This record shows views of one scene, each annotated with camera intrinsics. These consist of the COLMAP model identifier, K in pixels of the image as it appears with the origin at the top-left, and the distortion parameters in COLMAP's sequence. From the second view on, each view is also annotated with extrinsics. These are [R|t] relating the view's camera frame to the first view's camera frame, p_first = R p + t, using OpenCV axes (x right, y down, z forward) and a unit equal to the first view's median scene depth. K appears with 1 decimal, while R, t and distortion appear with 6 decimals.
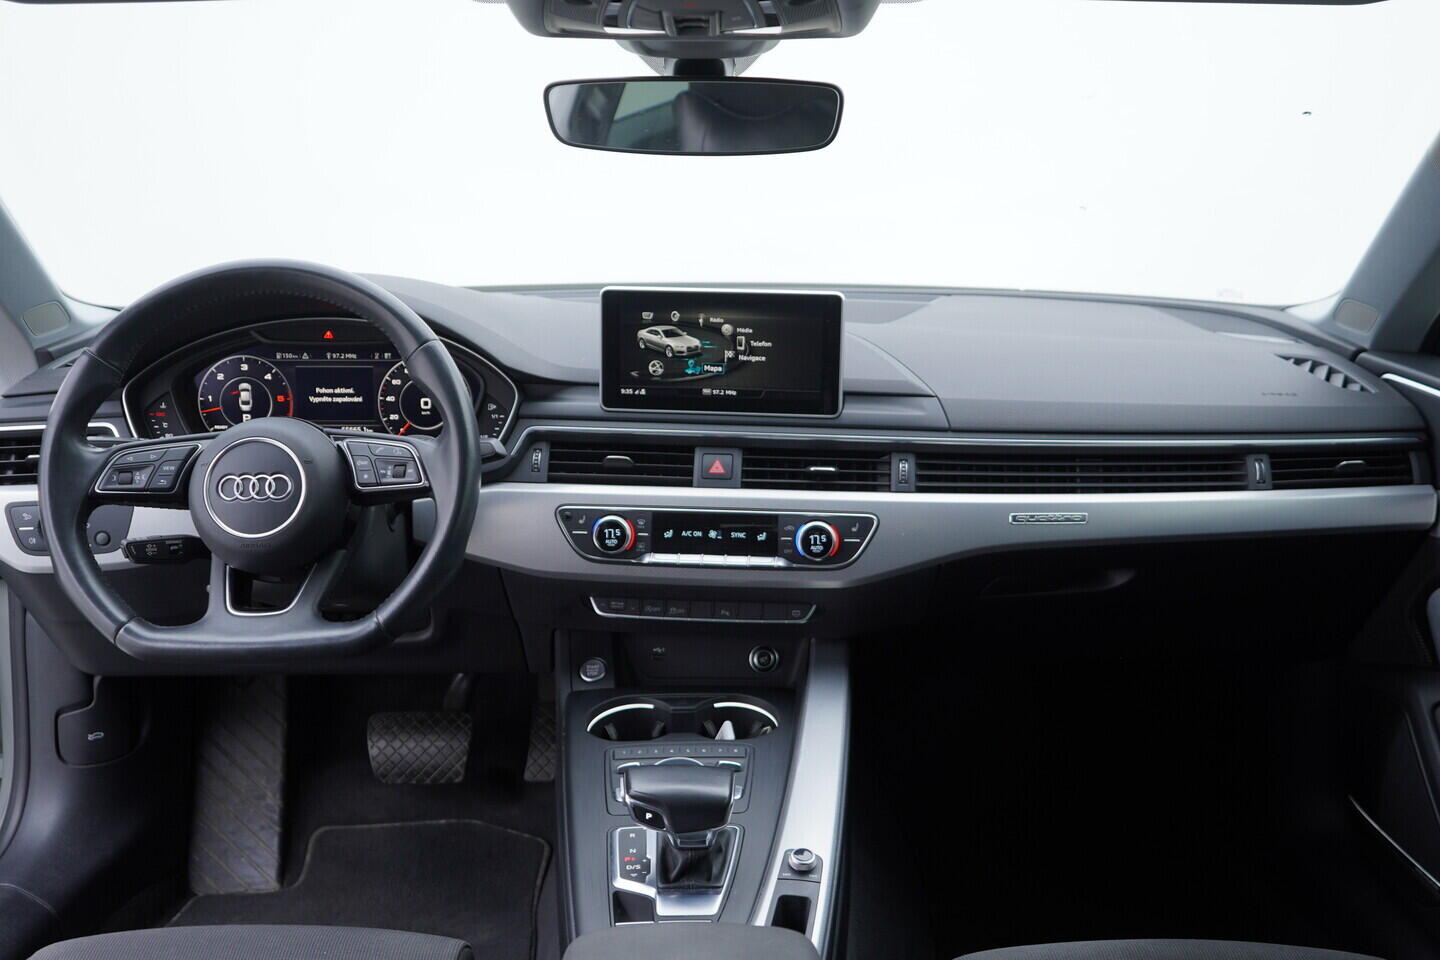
lens RADIAL K [[1467.4, 0, 720.0], [0, 1467.4, 480.0], [0, 0, 1]] dist [-0.009912, 0.029850]
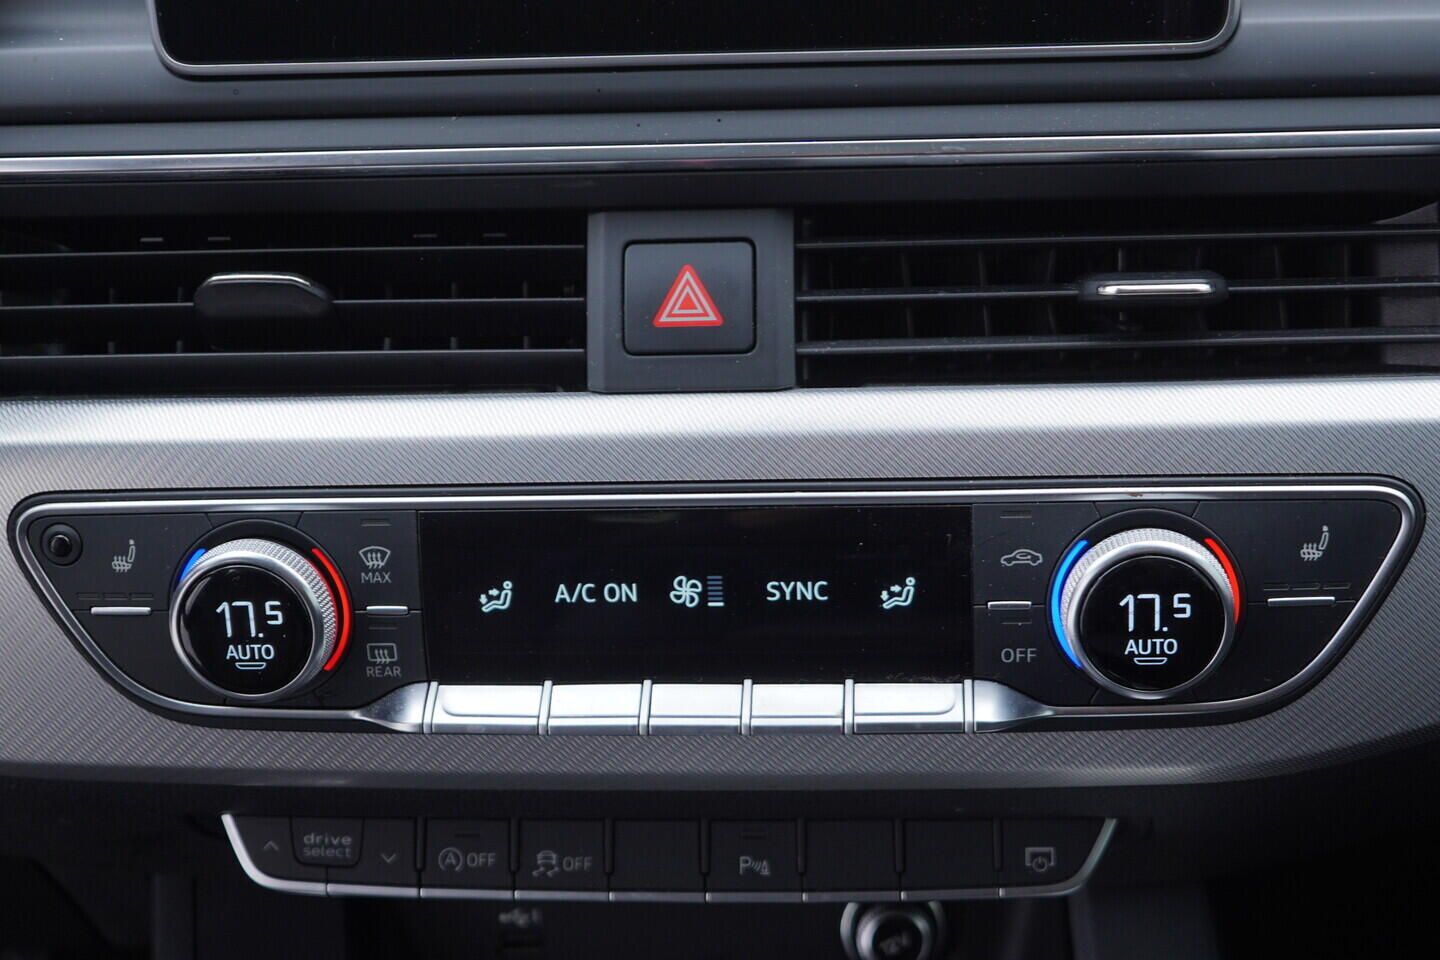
lens RADIAL K [[2057.7, 0, 720.0], [0, 2057.7, 480.0], [0, 0, 1]] dist [-0.000949, 0.010328]
pose [[0.998260, -0.058635, 0.006292, -0.000602], [0.056582, 0.982399, 0.178021, -0.038138], [-0.016619, -0.177355, 0.984007, 0.681875]]
